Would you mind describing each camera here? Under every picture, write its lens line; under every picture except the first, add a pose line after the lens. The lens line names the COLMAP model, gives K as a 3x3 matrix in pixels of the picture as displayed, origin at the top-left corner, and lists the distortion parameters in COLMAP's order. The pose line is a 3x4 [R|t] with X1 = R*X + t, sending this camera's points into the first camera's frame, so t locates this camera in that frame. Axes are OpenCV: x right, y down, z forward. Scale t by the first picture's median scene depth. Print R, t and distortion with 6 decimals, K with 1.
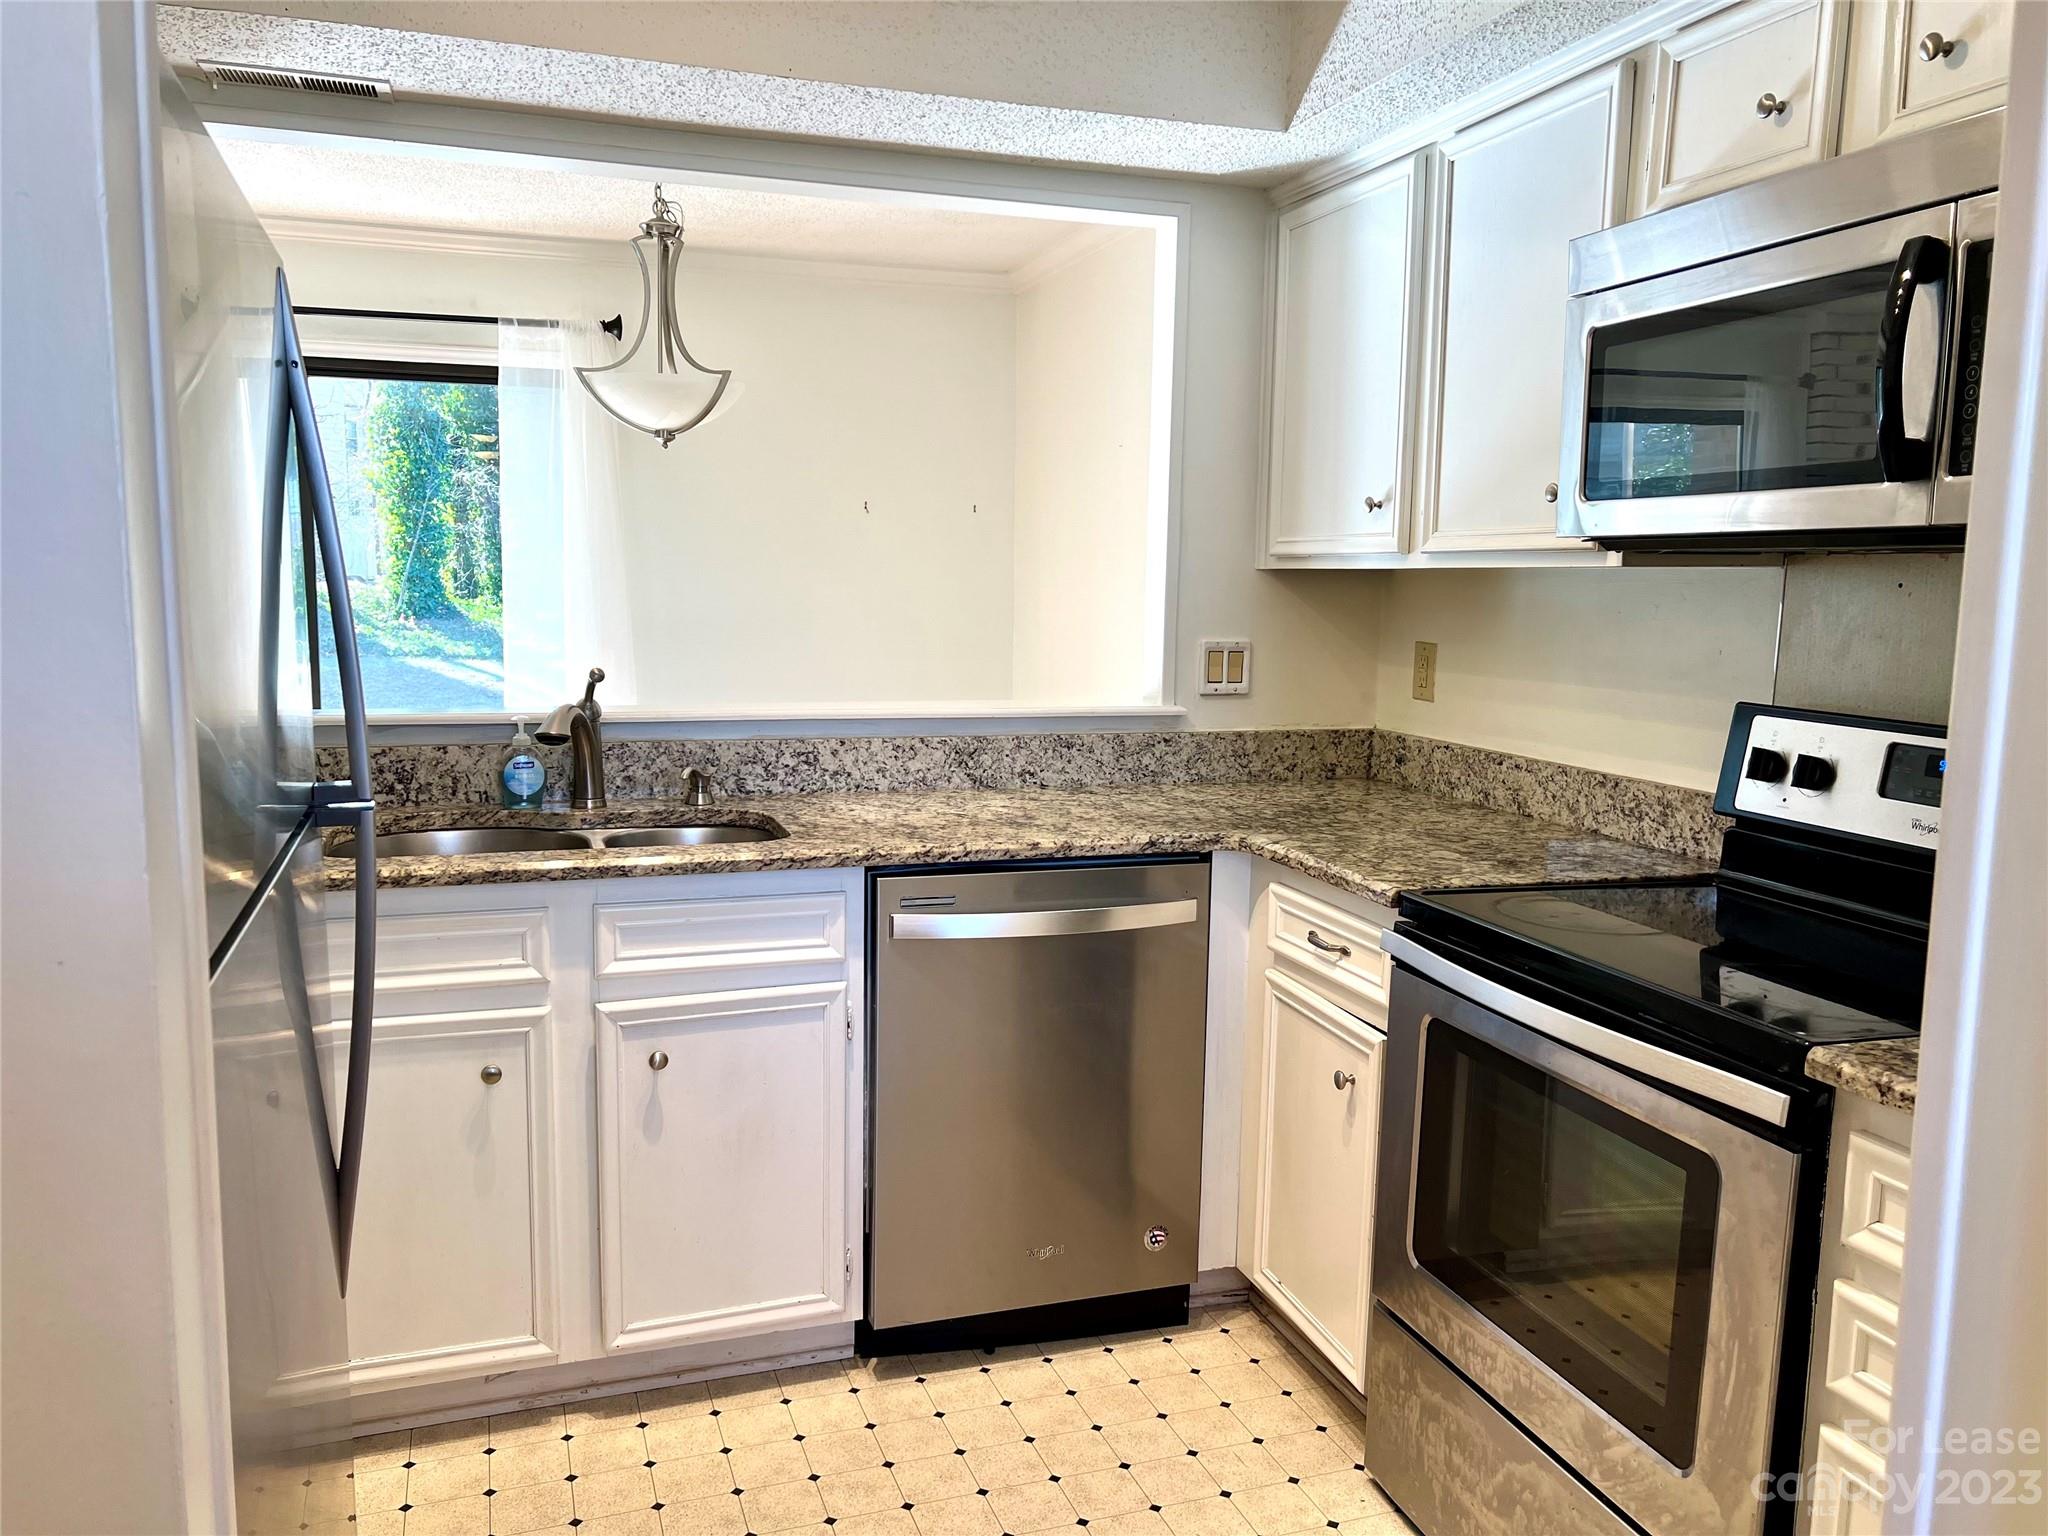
lens RADIAL K [[1539.0, 0, 1033.1], [0, 1539.0, 782.5], [0, 0, 1]] dist [0.055310, -0.067686]
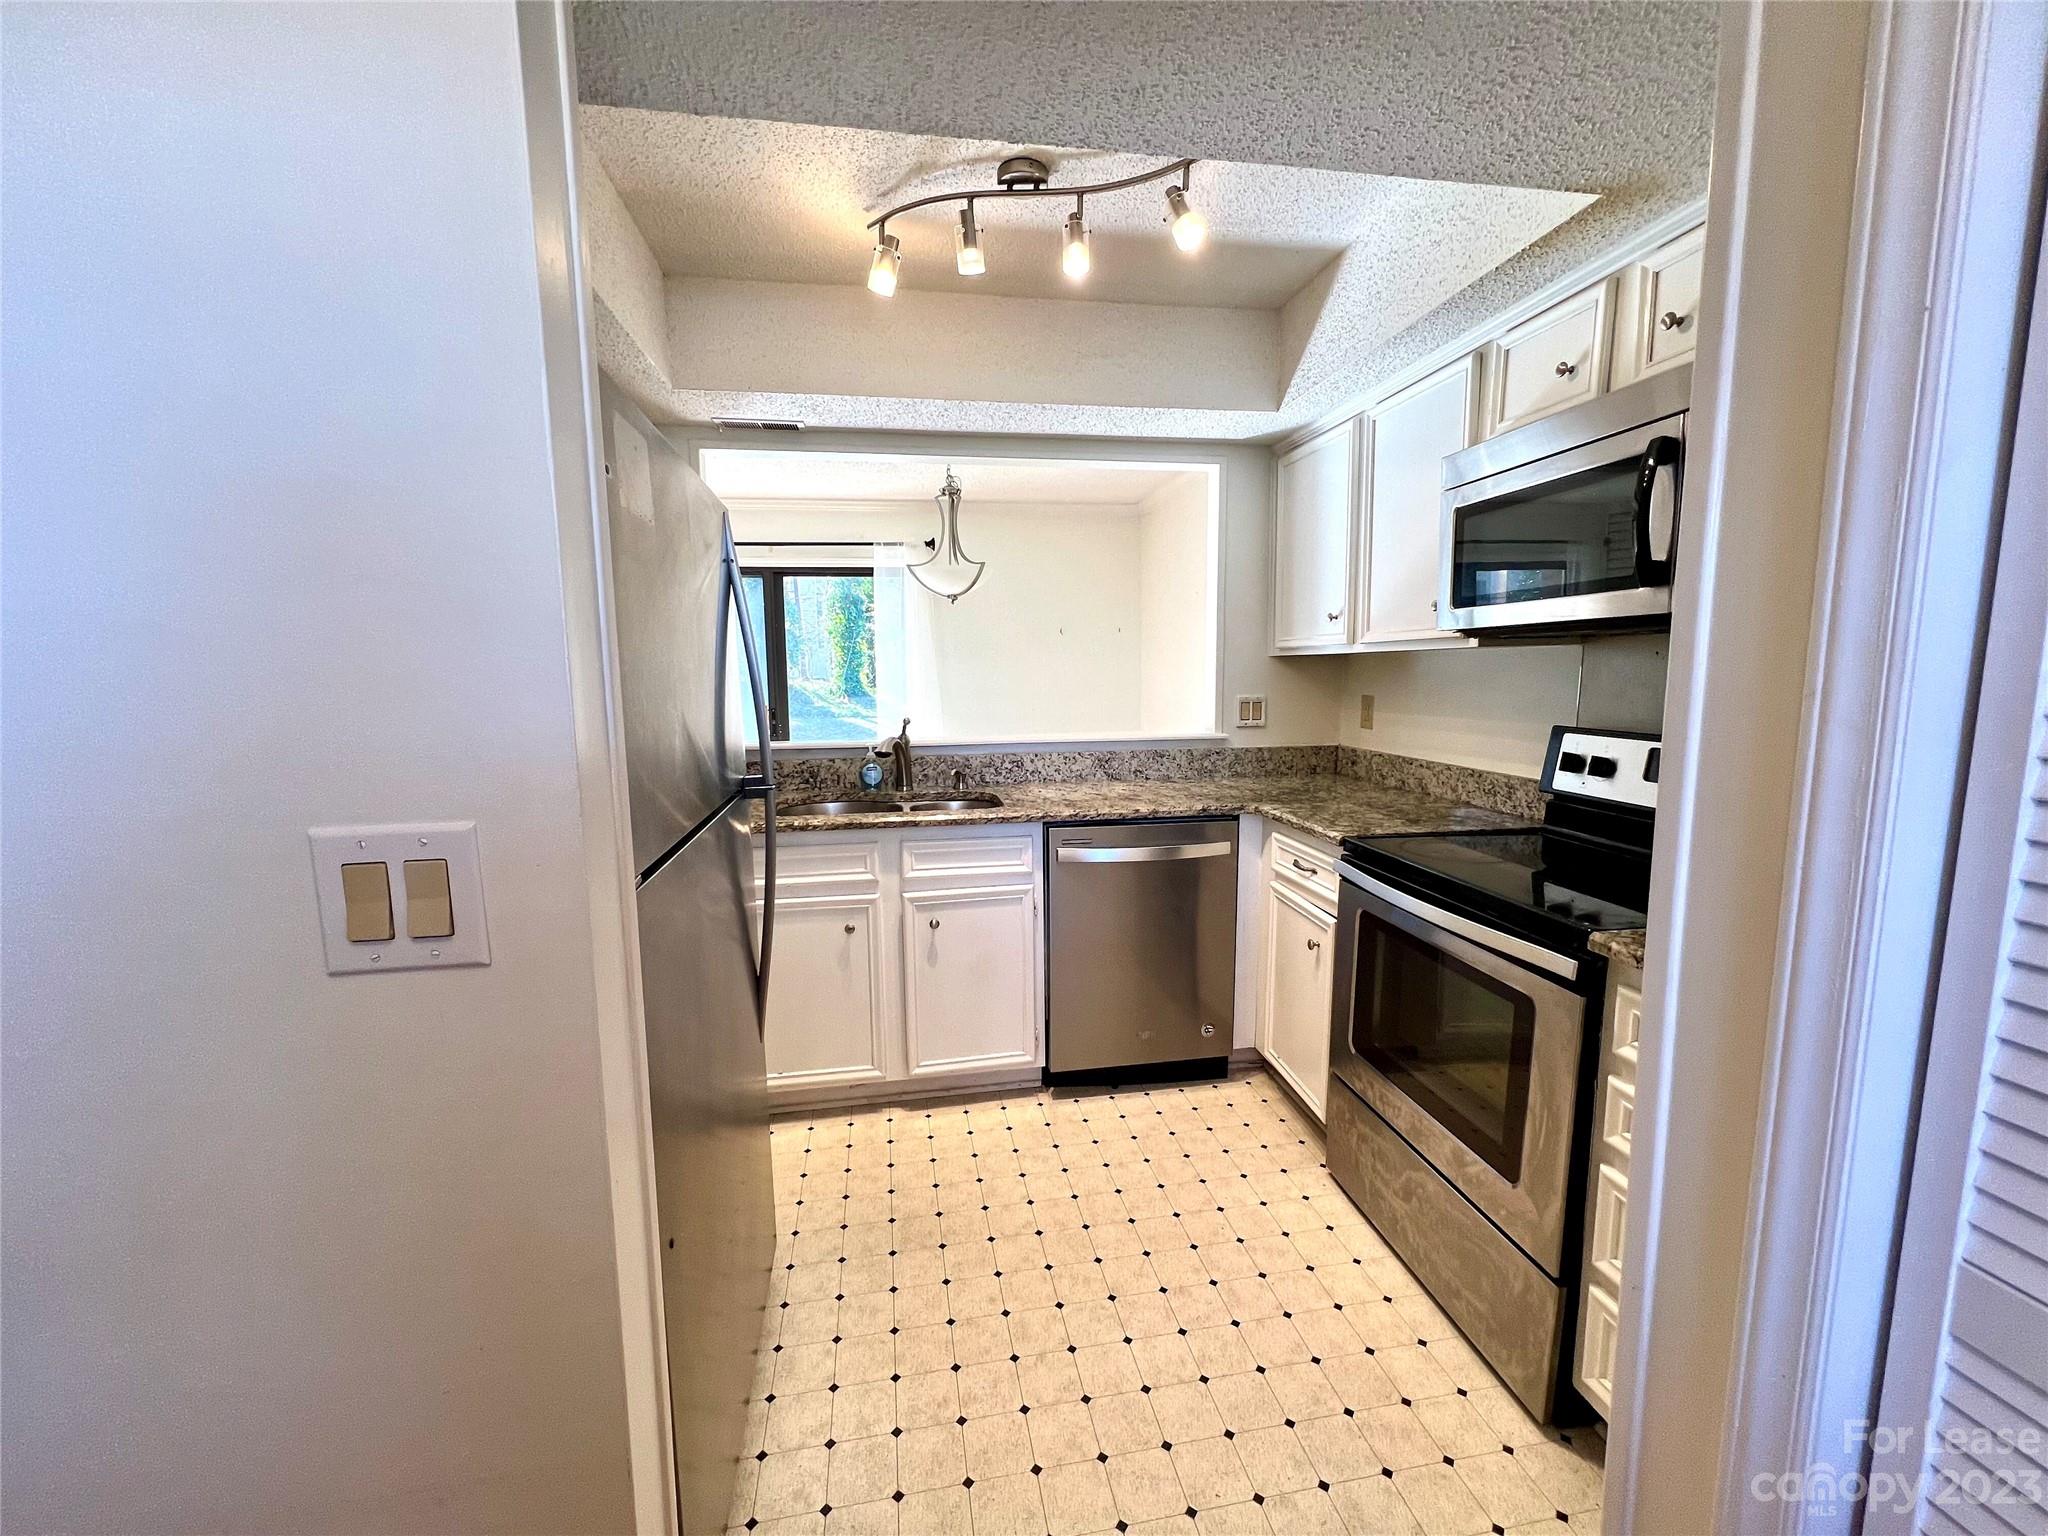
lens RADIAL K [[817.1, 0, 1029.2], [0, 817.1, 771.2], [0, 0, 1]] dist [-0.002160, 0.000534]
pose [[0.986653, -0.006813, -0.162694, 0.038491], [0.005229, 0.999935, -0.010157, 0.004118], [0.162752, 0.009171, 0.986624, 0.036156]]
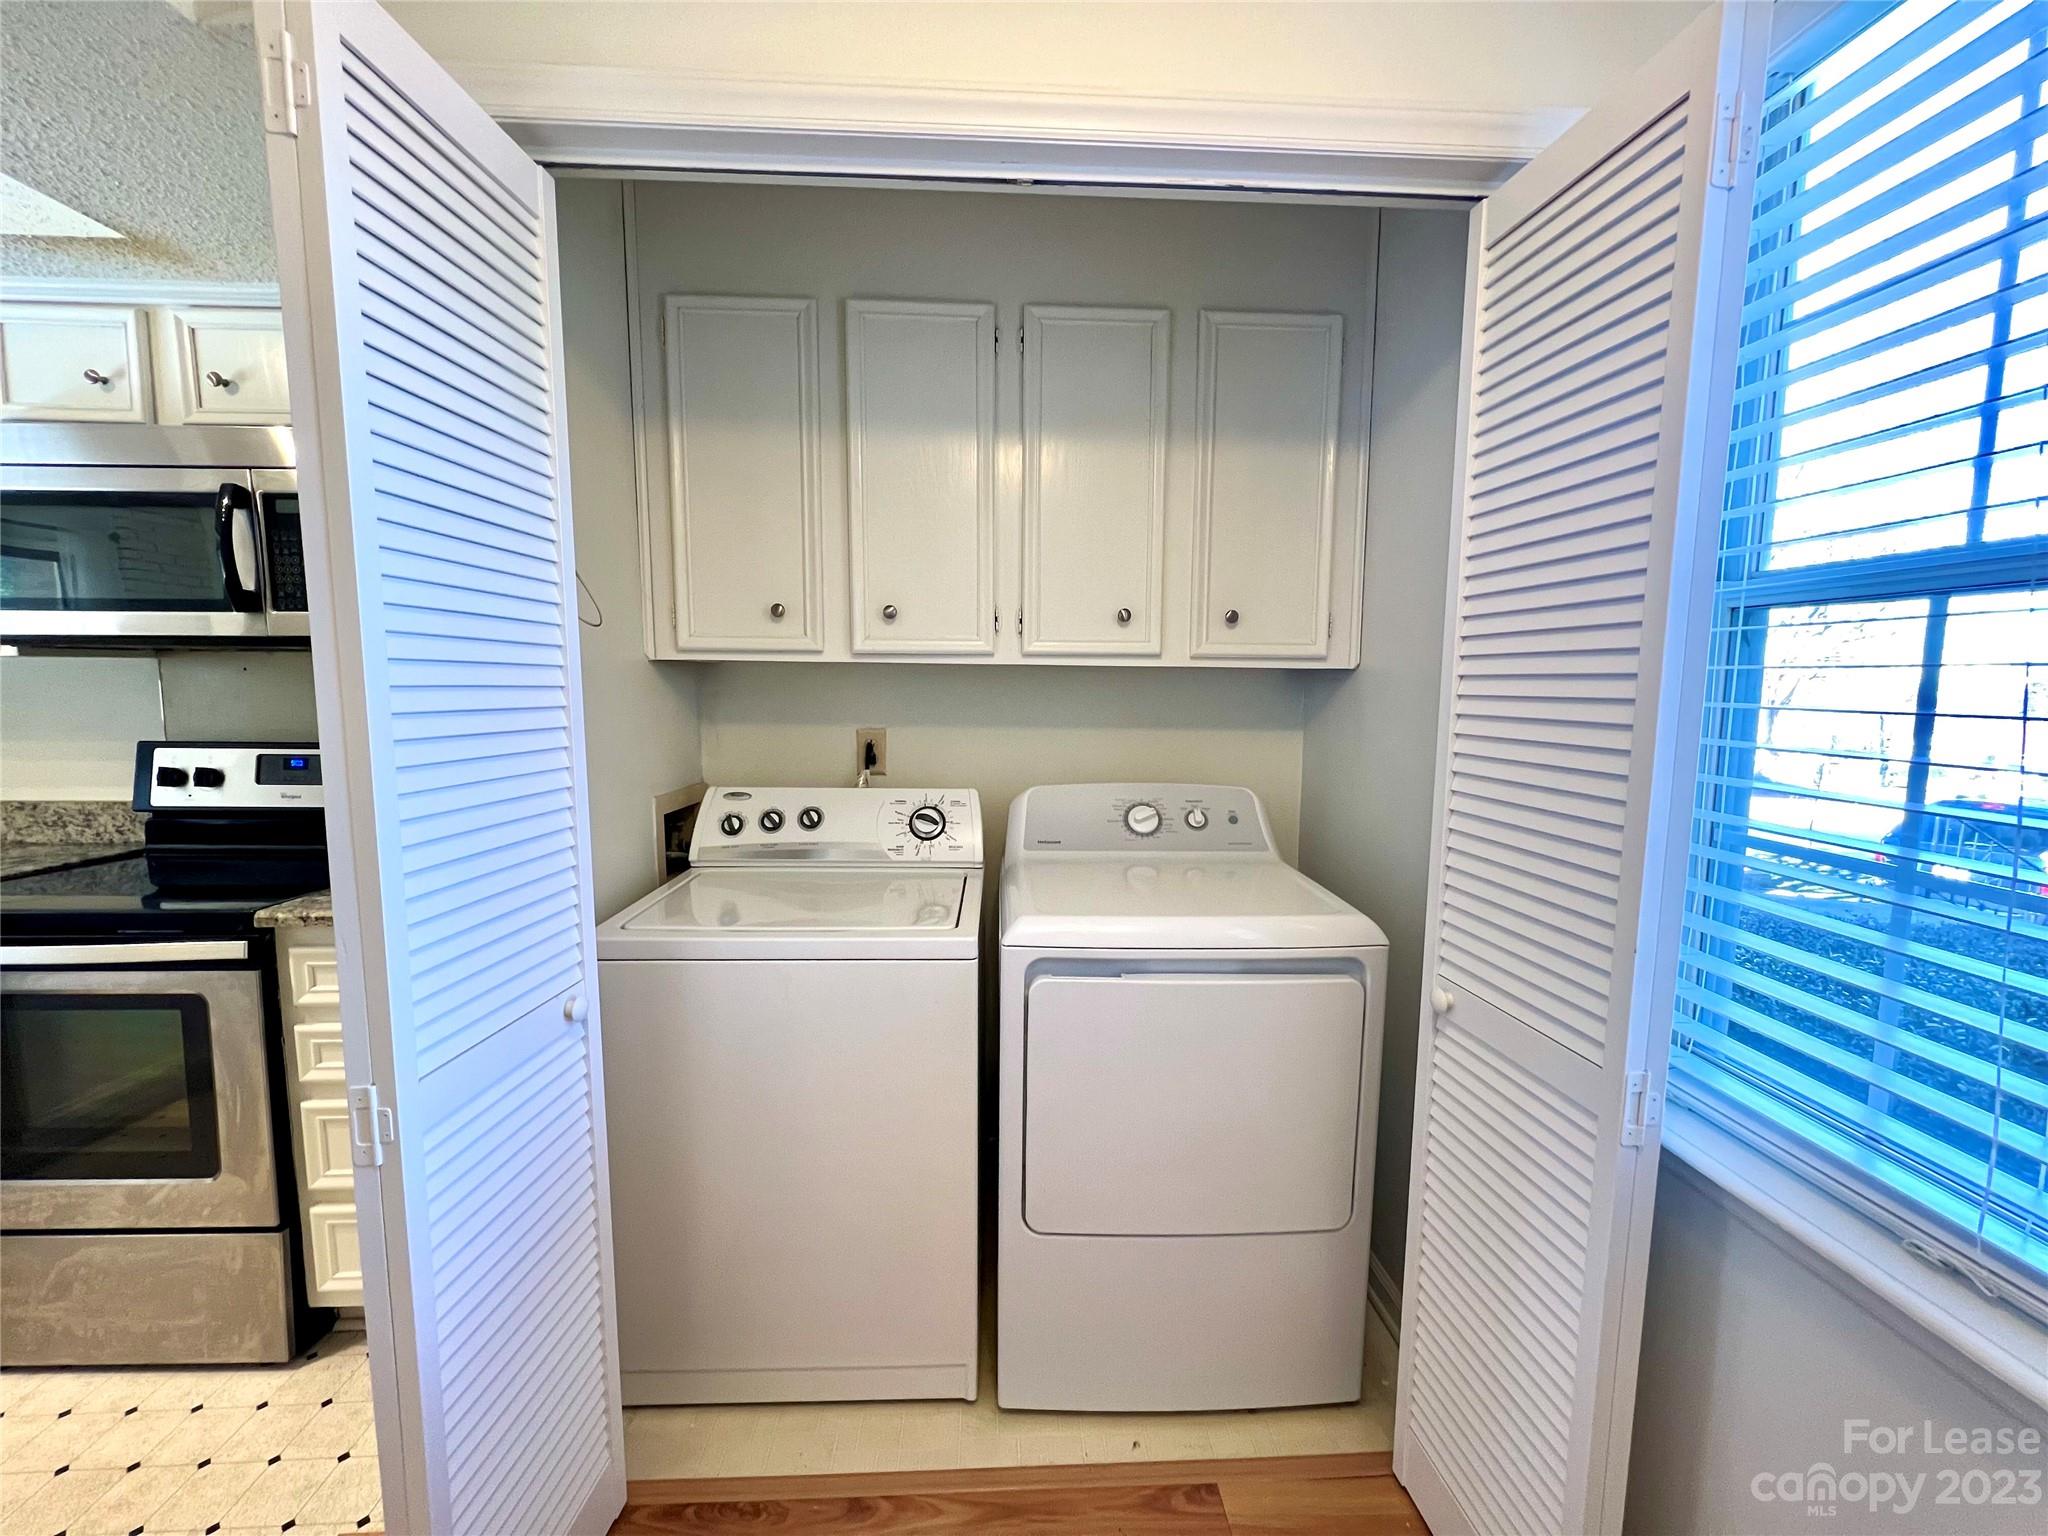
lens RADIAL K [[817.1, 0, 1023.9], [0, 817.1, 772.9], [0, 0, 1]] dist [-0.002160, 0.000534]
pose [[0.276064, -0.119543, 0.953676, -0.110914], [0.125478, 0.988226, 0.087552, 0.023319], [-0.952914, 0.095495, 0.287813, -0.125617]]
